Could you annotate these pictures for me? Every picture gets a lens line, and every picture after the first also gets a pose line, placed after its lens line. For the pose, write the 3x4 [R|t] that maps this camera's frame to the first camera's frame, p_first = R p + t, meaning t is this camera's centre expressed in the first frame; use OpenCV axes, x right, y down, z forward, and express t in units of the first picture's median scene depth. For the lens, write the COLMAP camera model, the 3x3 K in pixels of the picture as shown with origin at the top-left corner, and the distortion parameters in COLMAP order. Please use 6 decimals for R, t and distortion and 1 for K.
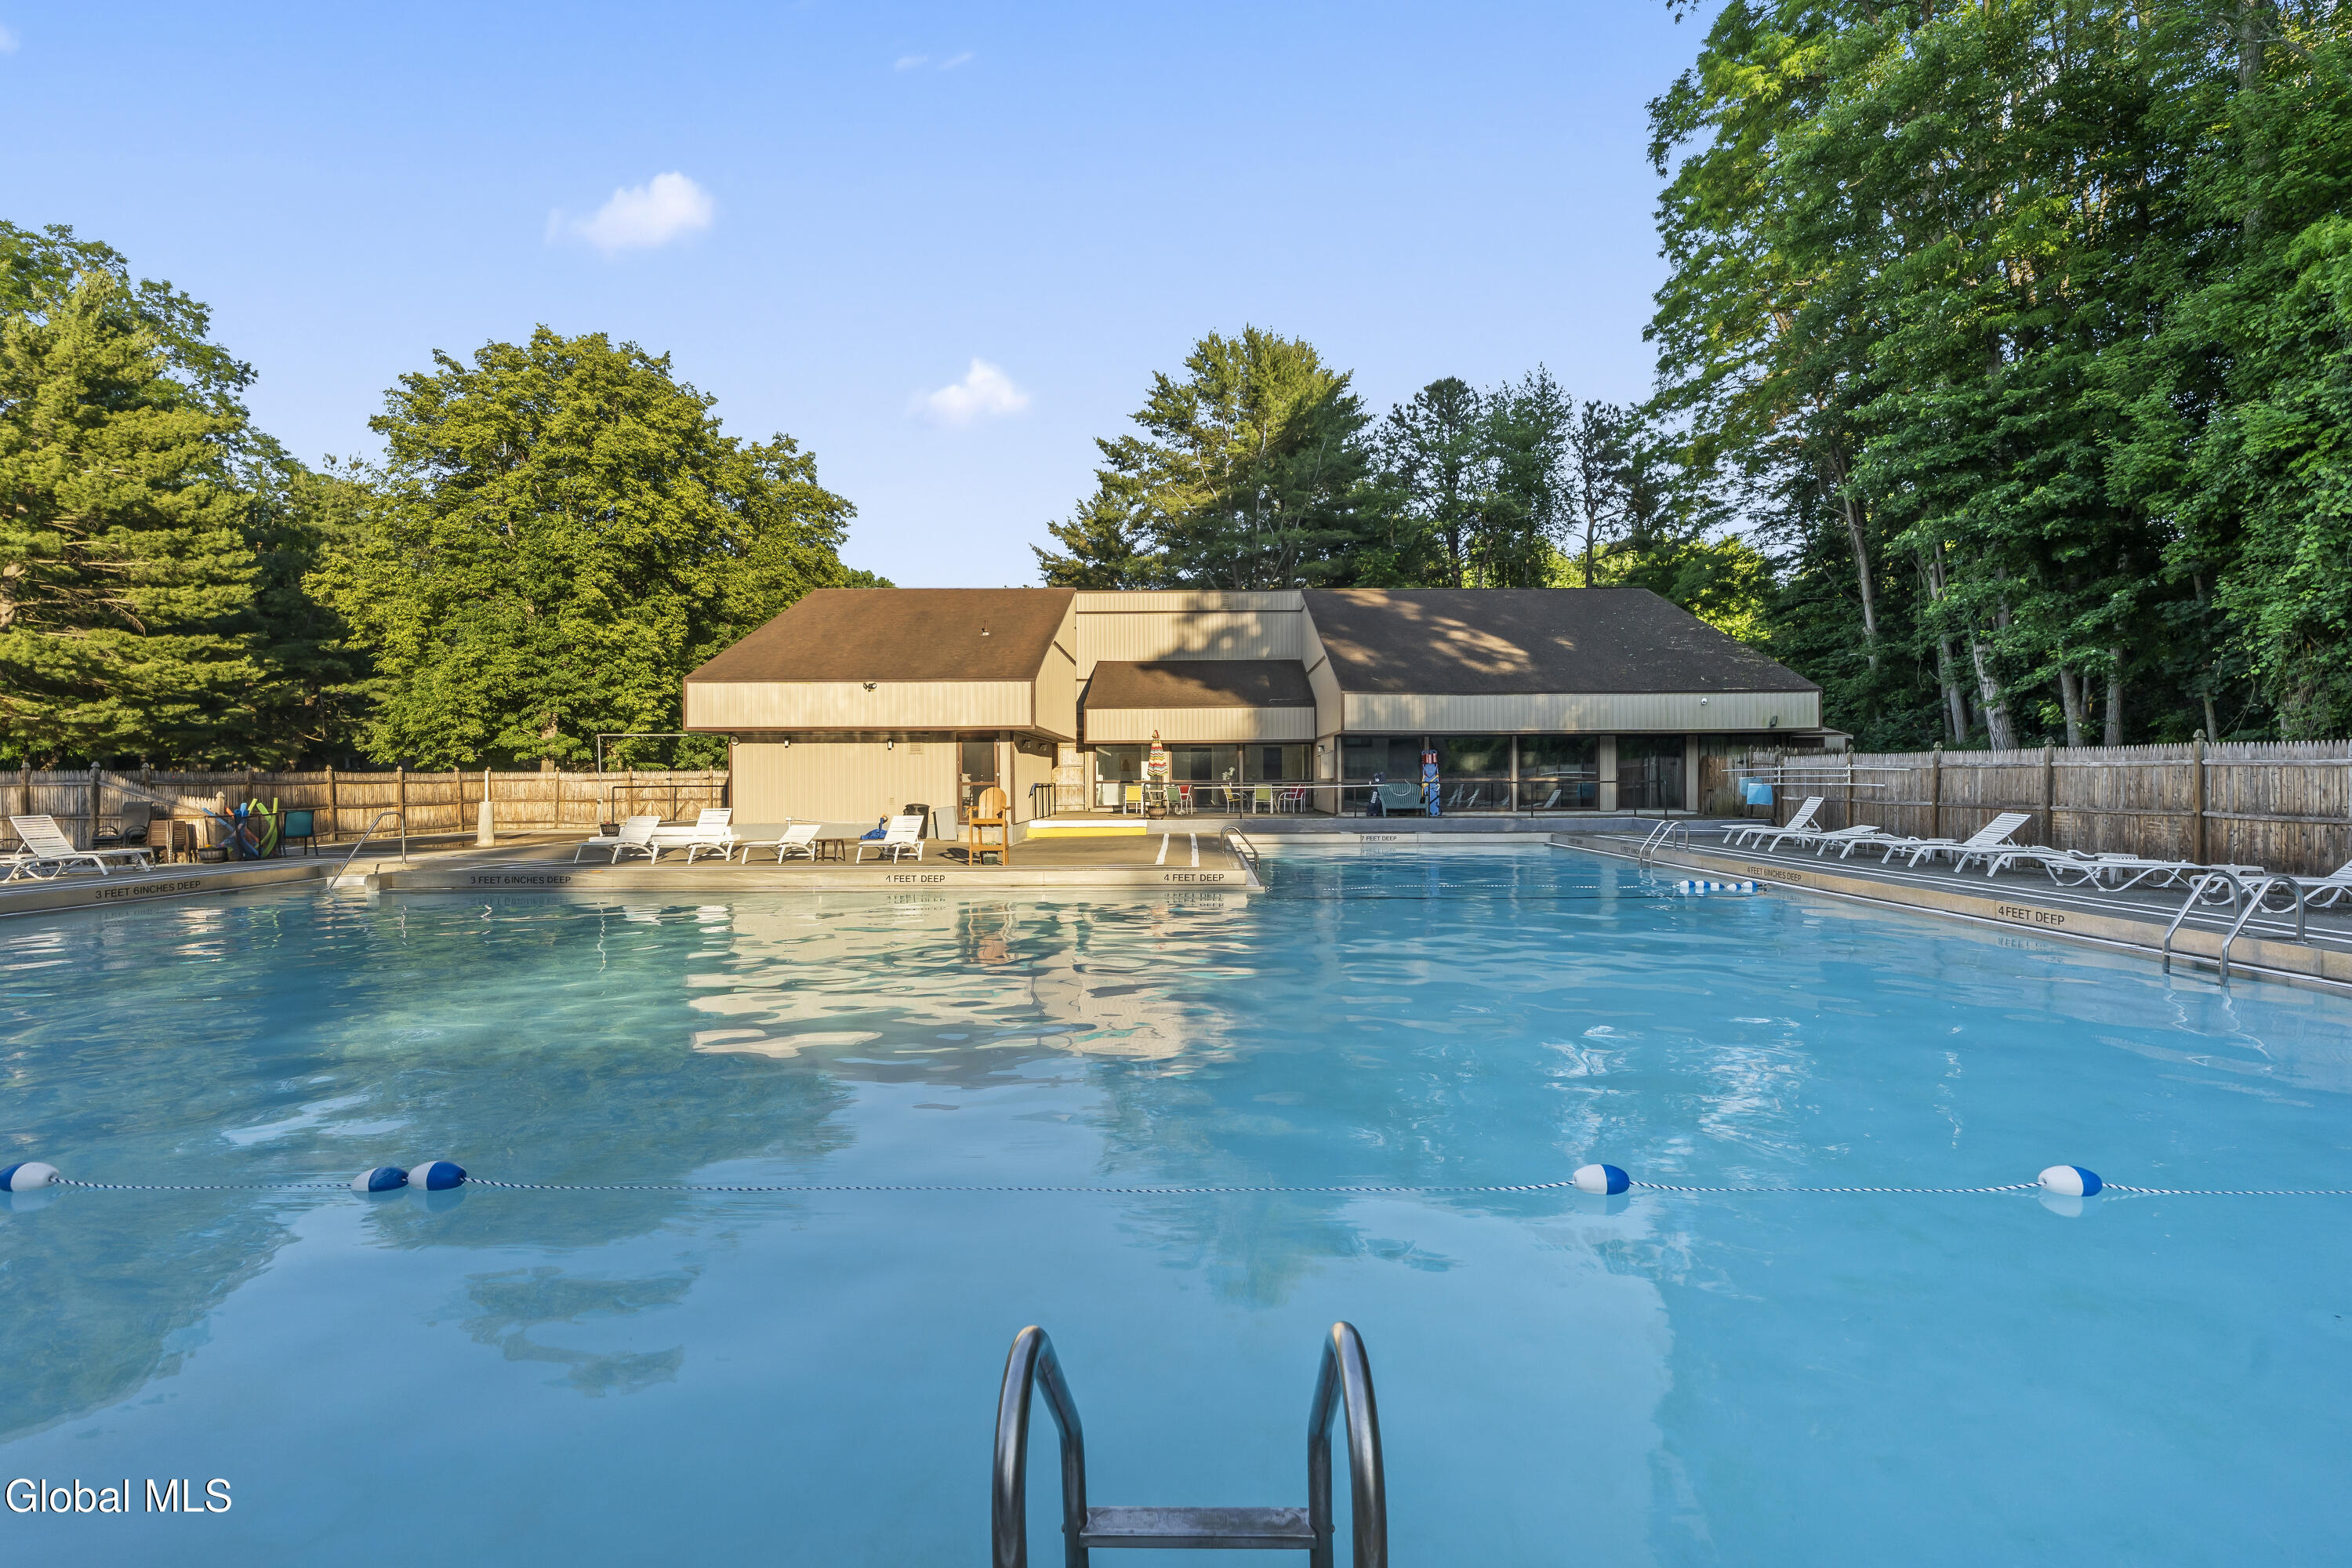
lens RADIAL K [[1071.8, 0, 1175.5], [0, 1071.8, 784.9], [0, 0, 1]] dist [0.002112, 0.001875]
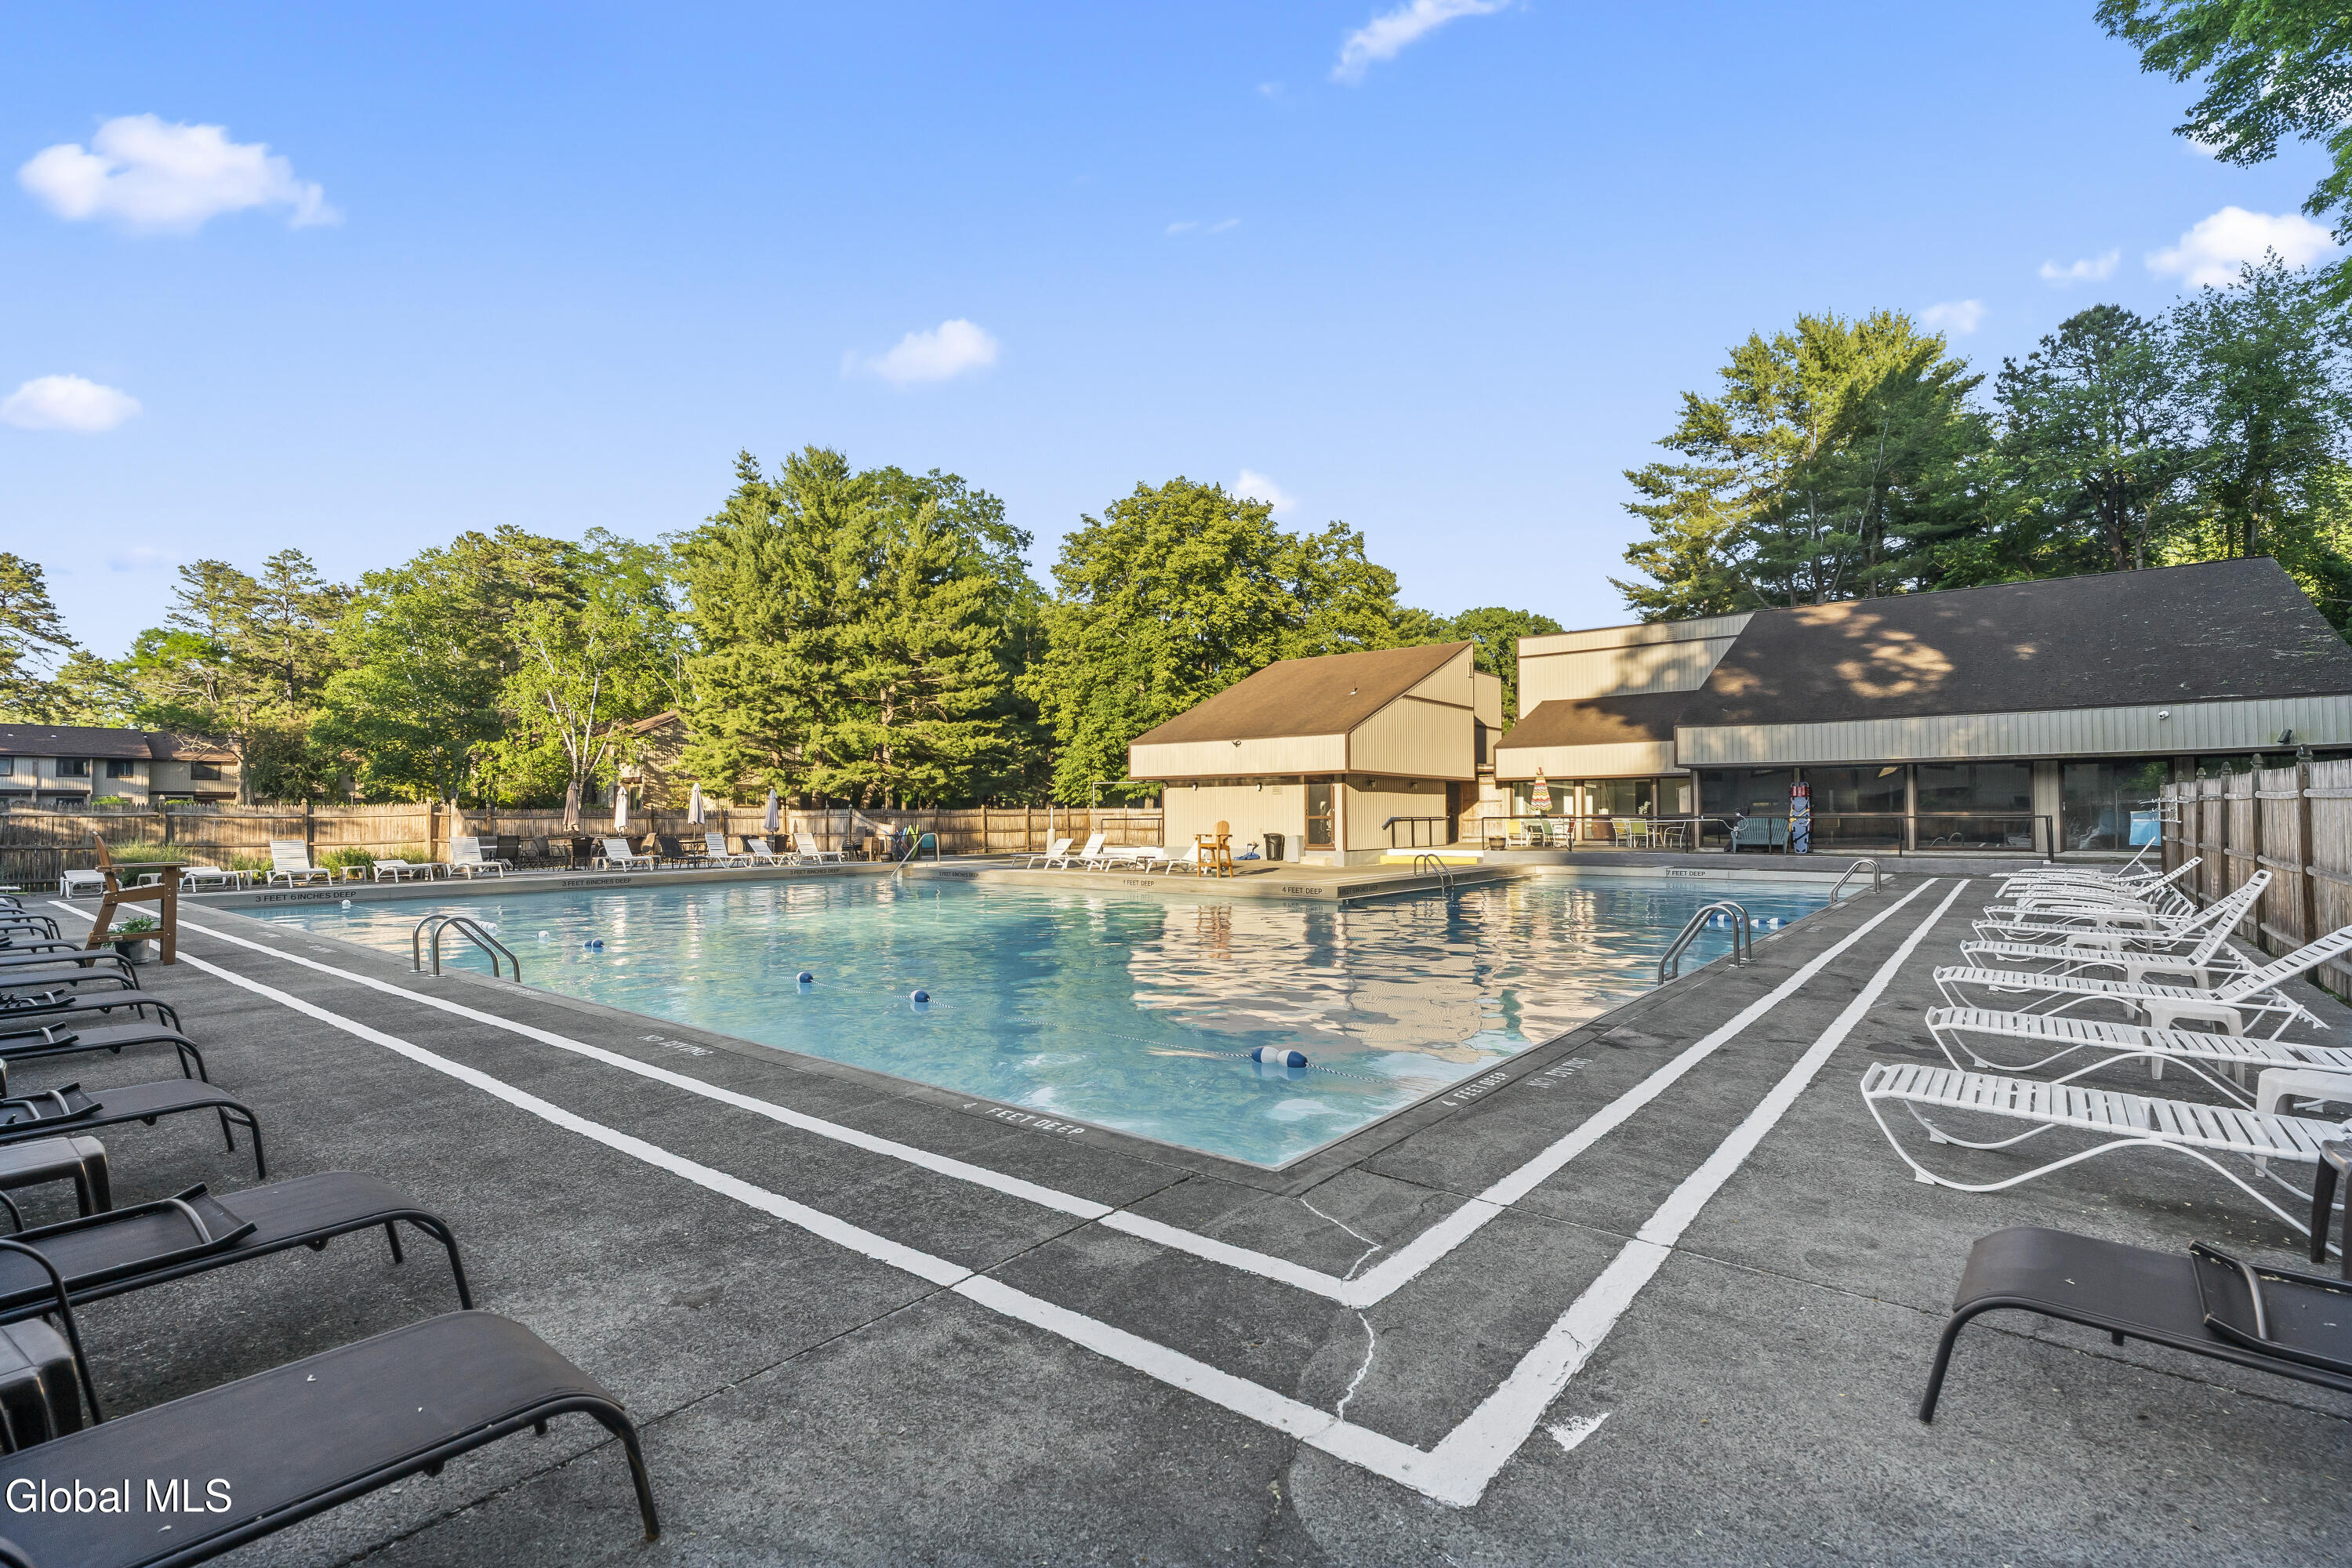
lens RADIAL K [[1071.8, 0, 1176.7], [0, 1071.8, 787.4], [0, 0, 1]] dist [0.002112, 0.001875]
pose [[0.795321, -0.014473, -0.606015, 0.272301], [-0.002967, 0.999610, -0.027768, -0.000577], [0.606181, 0.023882, 0.794968, -0.052304]]
